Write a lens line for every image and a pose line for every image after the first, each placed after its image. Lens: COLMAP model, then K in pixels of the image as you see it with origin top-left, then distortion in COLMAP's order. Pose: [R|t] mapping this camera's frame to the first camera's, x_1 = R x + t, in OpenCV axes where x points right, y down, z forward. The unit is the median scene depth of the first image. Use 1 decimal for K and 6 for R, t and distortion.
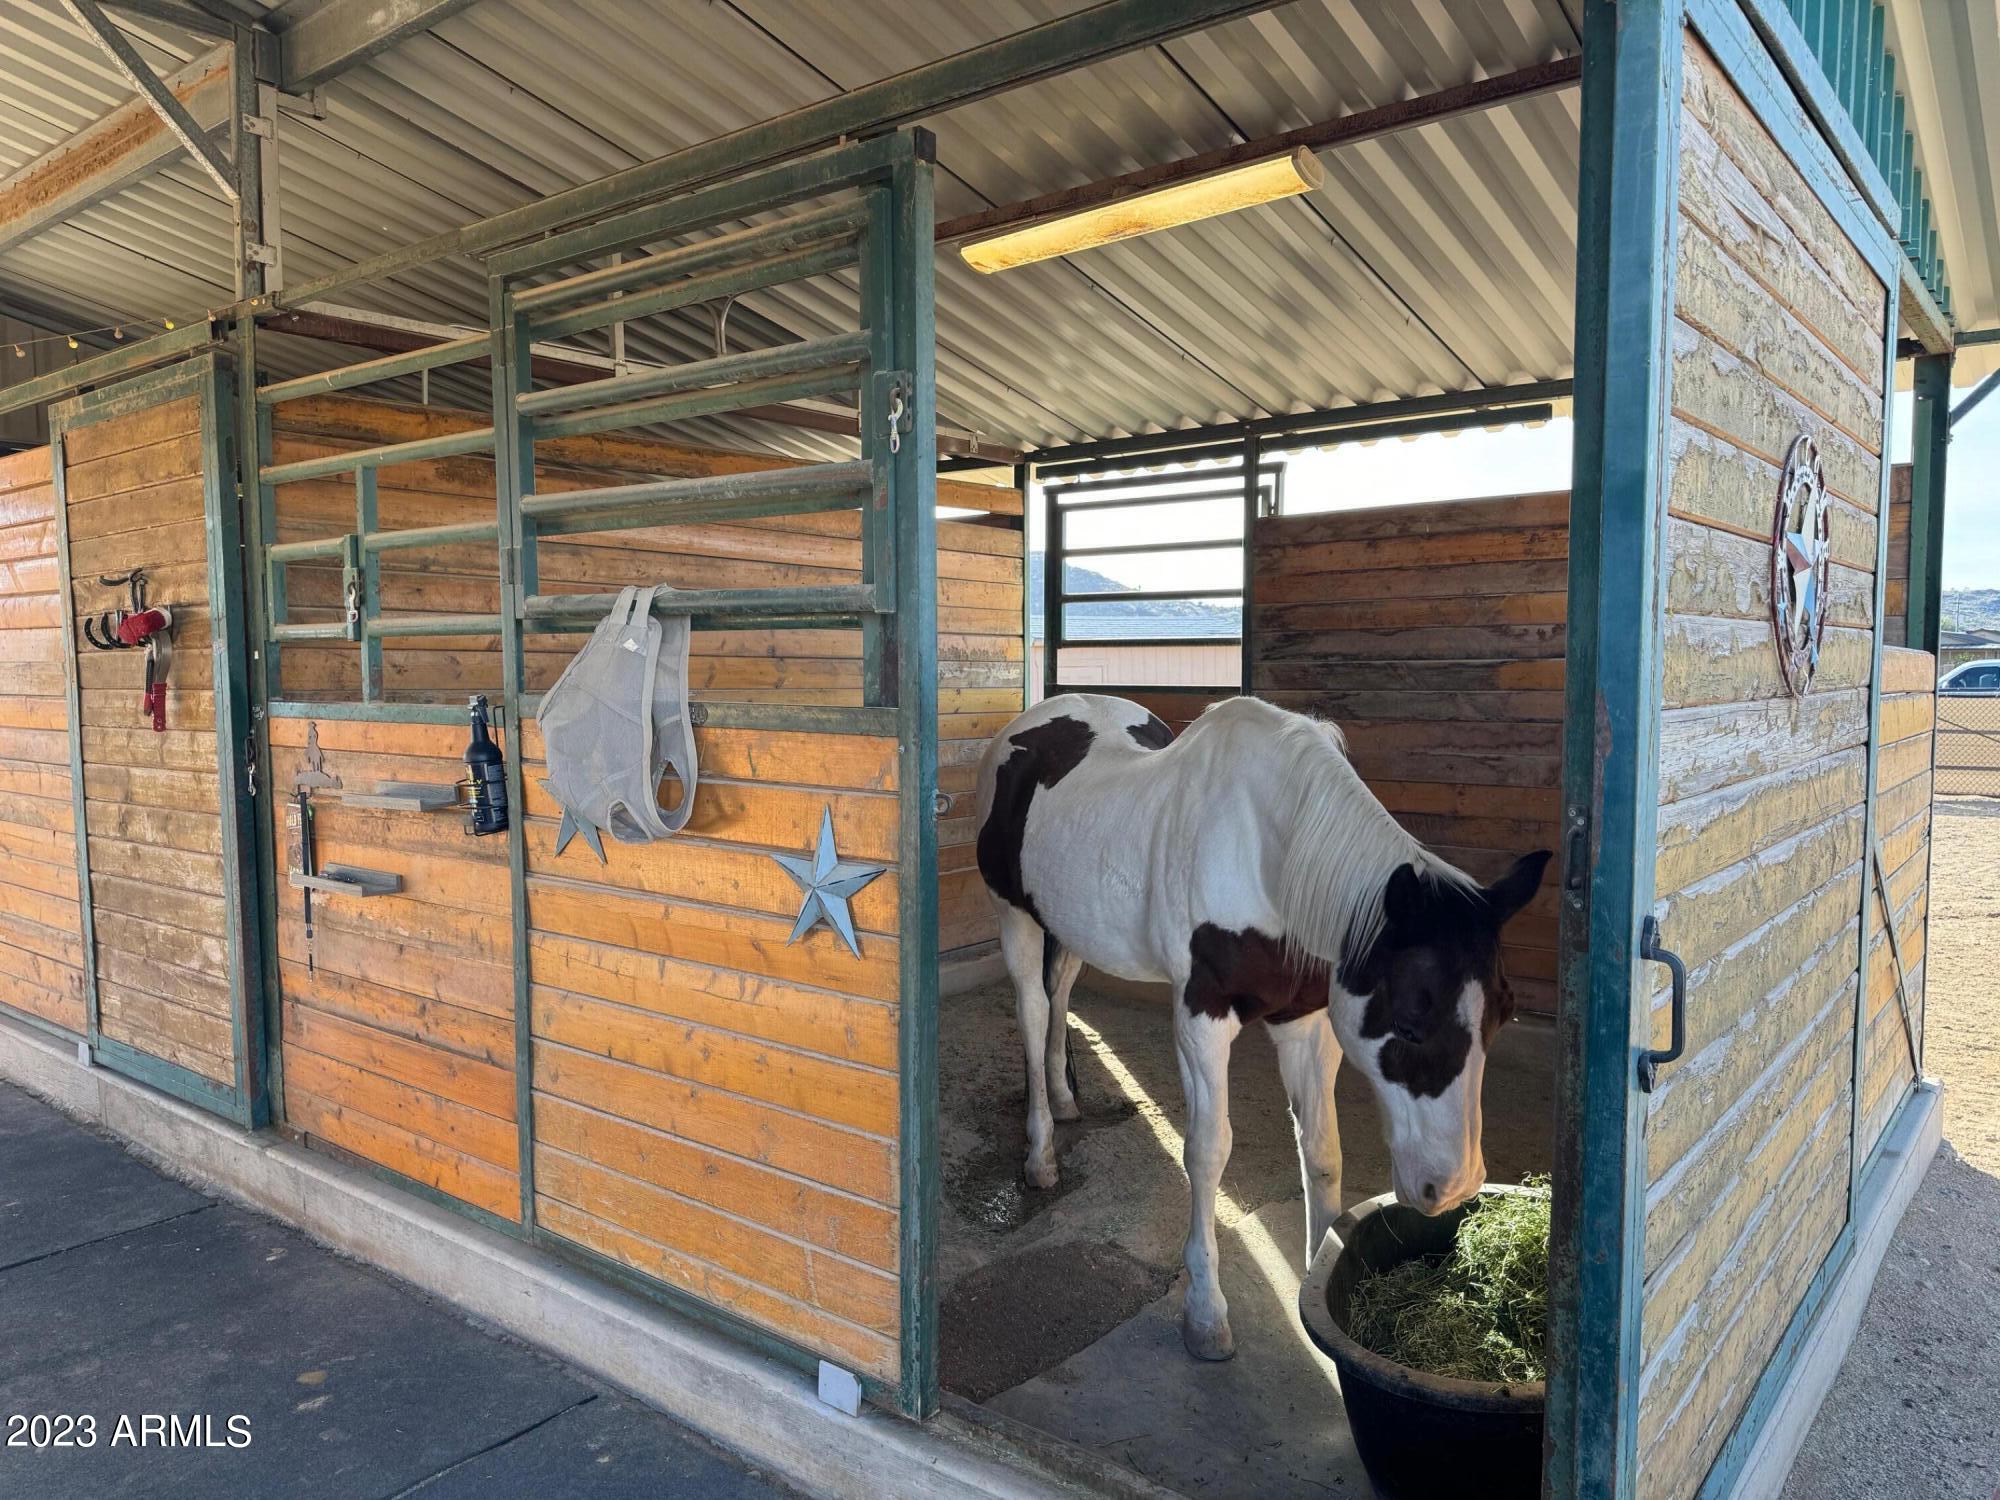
lens RADIAL K [[1405.7, 0, 1083.0], [0, 1405.7, 754.9], [0, 0, 1]] dist [0.001979, -0.003927]
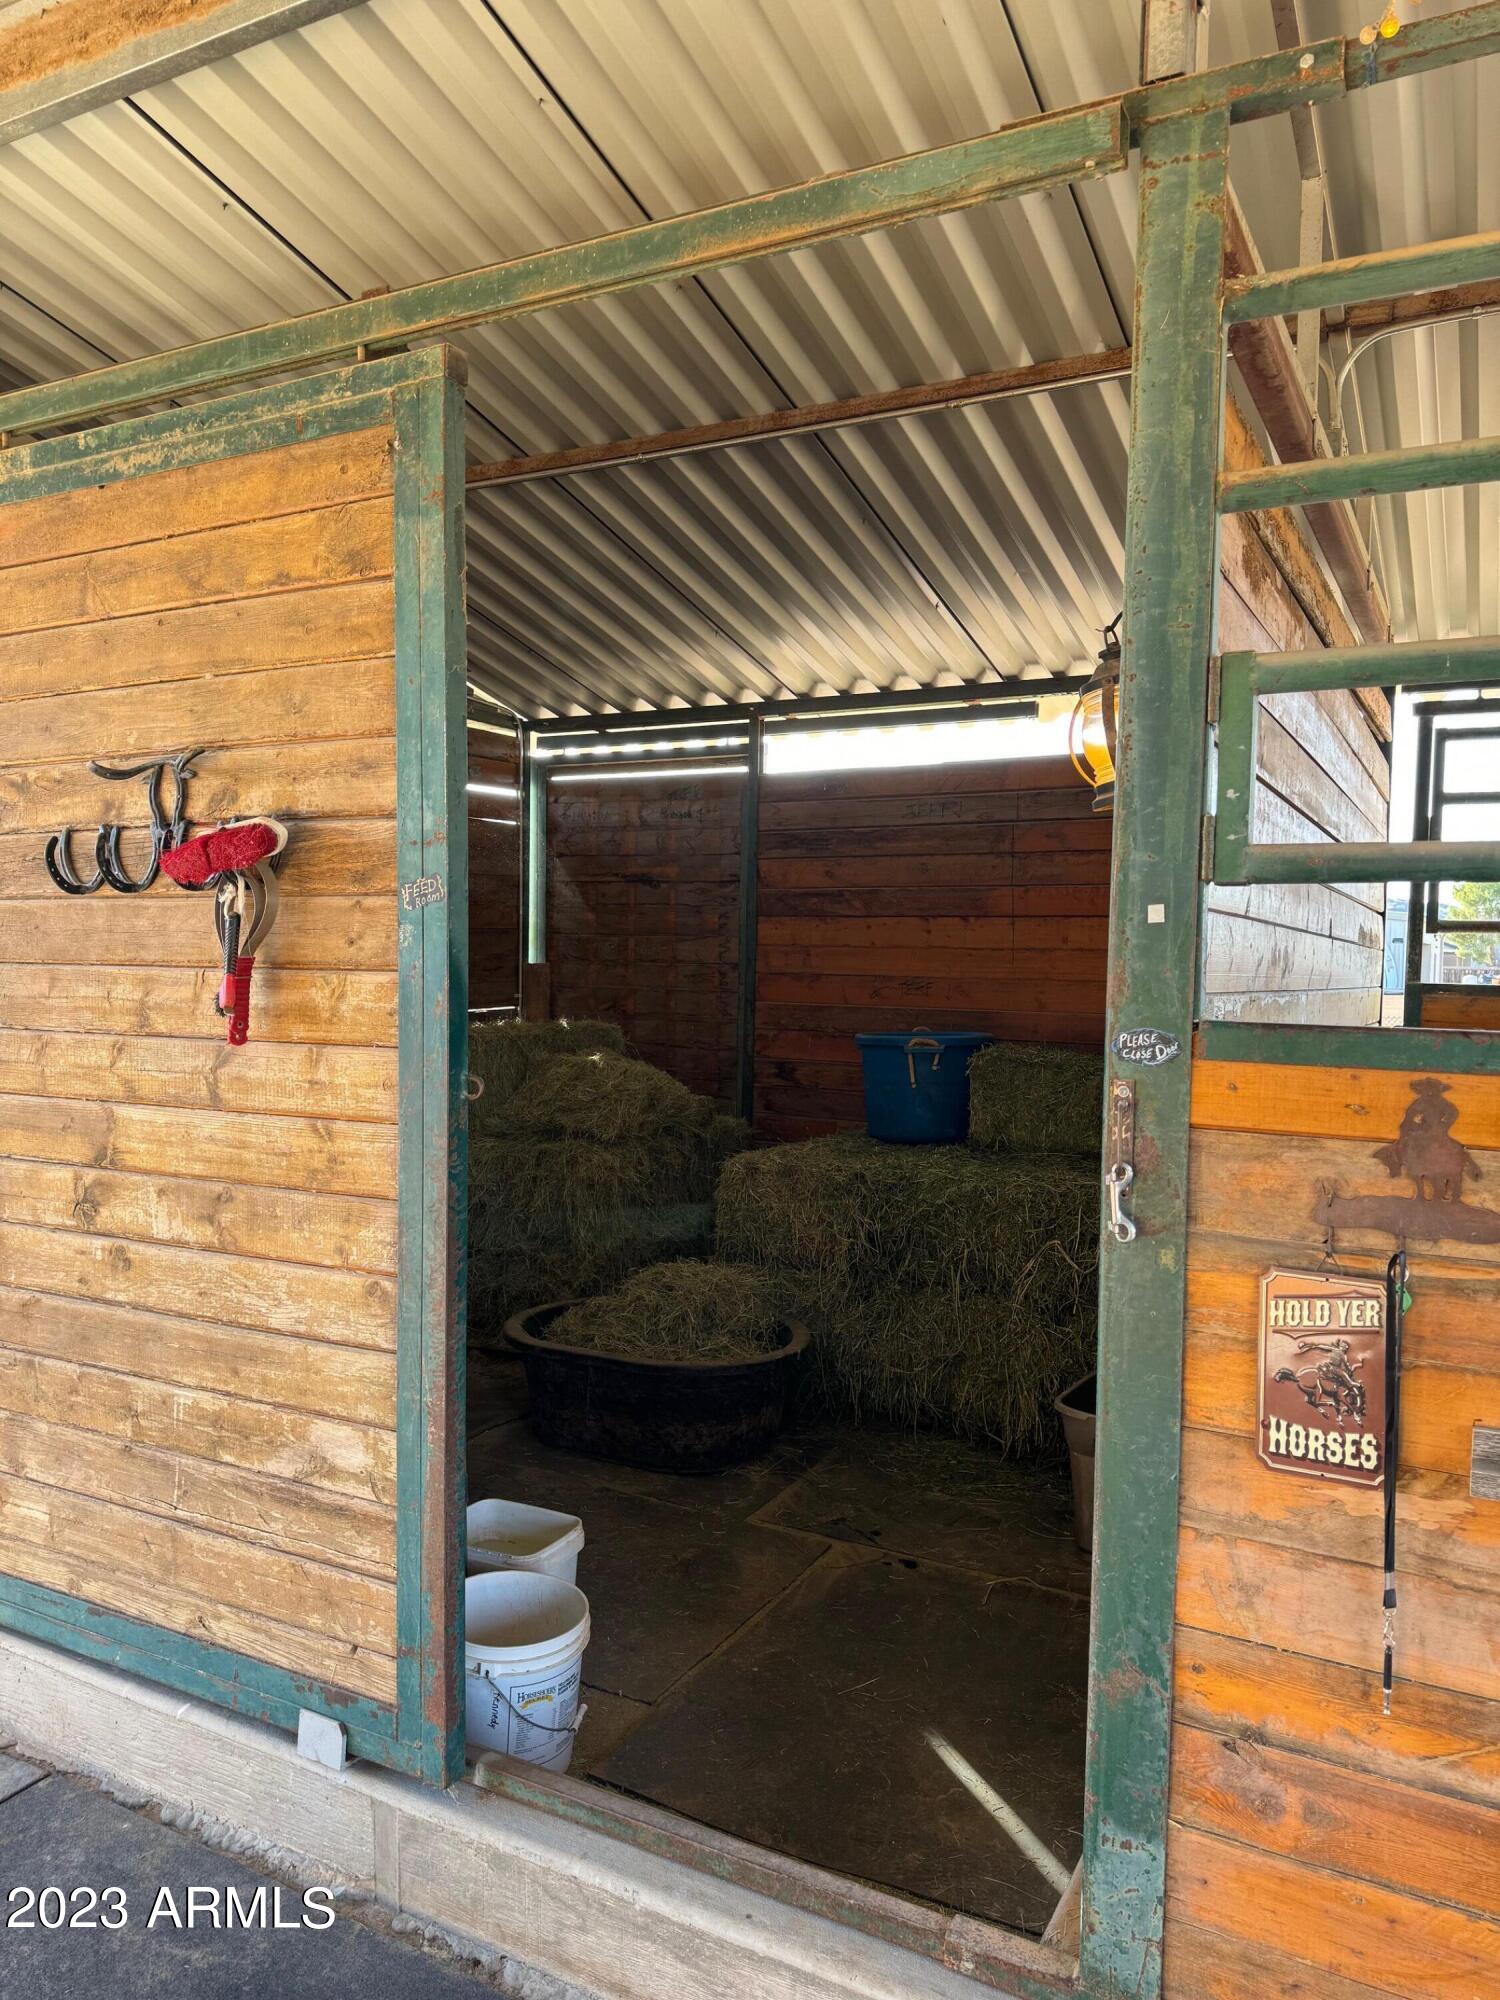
lens RADIAL K [[1405.7, 0, 750.0], [0, 1405.7, 1000.0], [0, 0, 1]] dist [0.001979, -0.003927]
pose [[0.985020, 0.015892, 0.171708, -0.531023], [-0.011196, 0.999537, -0.028285, -0.020031], [-0.172078, 0.025939, 0.984742, 0.407311]]
